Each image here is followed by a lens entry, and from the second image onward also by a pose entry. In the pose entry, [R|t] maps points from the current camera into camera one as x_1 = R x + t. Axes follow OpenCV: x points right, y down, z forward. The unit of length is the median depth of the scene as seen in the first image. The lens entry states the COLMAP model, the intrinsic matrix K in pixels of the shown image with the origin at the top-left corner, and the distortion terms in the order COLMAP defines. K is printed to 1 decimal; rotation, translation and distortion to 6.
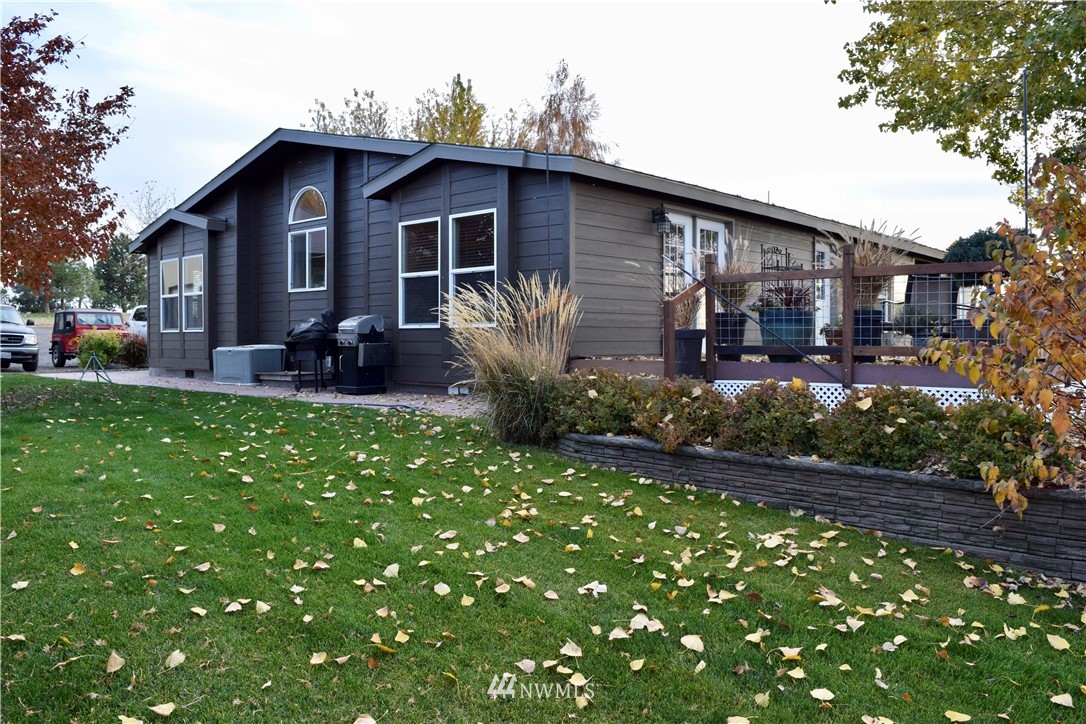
lens RADIAL K [[854.0, 0, 541.5], [0, 854.0, 362.0], [0, 0, 1]] dist [-0.090419, 0.011623]
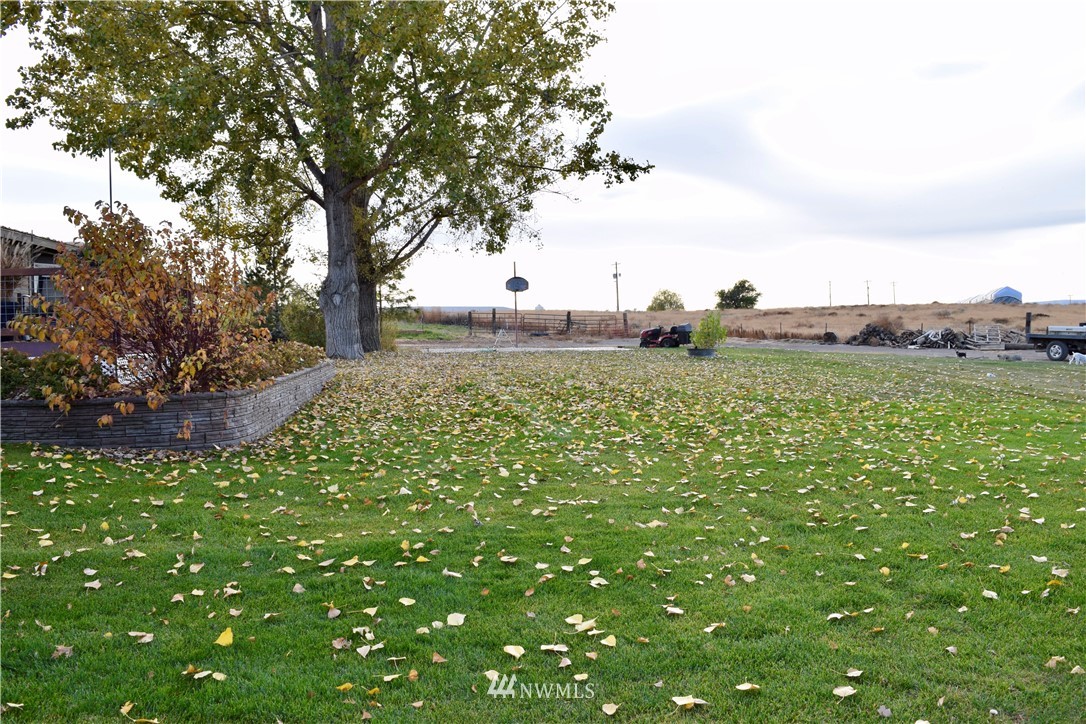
lens RADIAL K [[854.0, 0, 544.9], [0, 854.0, 365.1], [0, 0, 1]] dist [-0.090419, 0.011623]
pose [[0.650095, -0.043139, 0.758627, -0.024536], [0.043350, 0.998867, 0.019652, 0.028065], [-0.758615, 0.020111, 0.651229, -0.271373]]
